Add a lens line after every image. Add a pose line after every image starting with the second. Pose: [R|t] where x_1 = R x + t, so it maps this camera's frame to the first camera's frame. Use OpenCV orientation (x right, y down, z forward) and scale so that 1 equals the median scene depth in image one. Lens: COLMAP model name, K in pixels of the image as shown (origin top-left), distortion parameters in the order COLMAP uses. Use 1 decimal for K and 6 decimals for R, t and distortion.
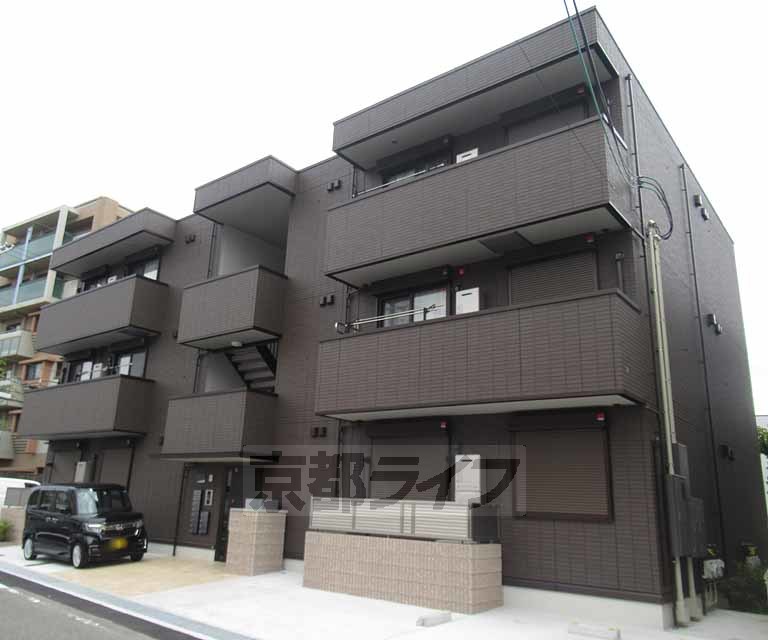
lens RADIAL K [[629.8, 0, 387.8], [0, 629.8, 316.9], [0, 0, 1]] dist [0.001792, -0.001358]
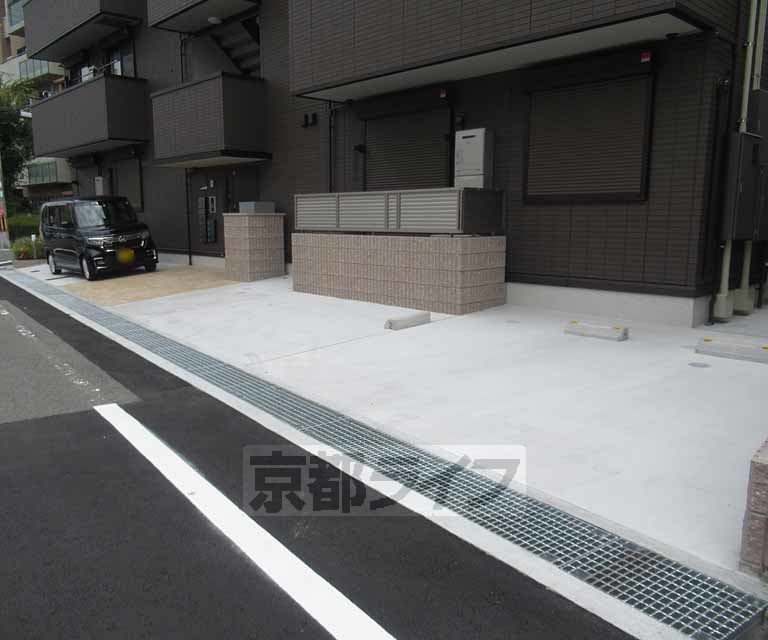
lens RADIAL K [[629.8, 0, 387.8], [0, 629.8, 316.9], [0, 0, 1]] dist [0.001792, -0.001358]
pose [[0.986190, -0.023669, -0.163920, 0.142859], [0.092557, 0.899522, 0.426959, 0.082144], [0.137344, -0.436234, 0.889290, 0.183555]]
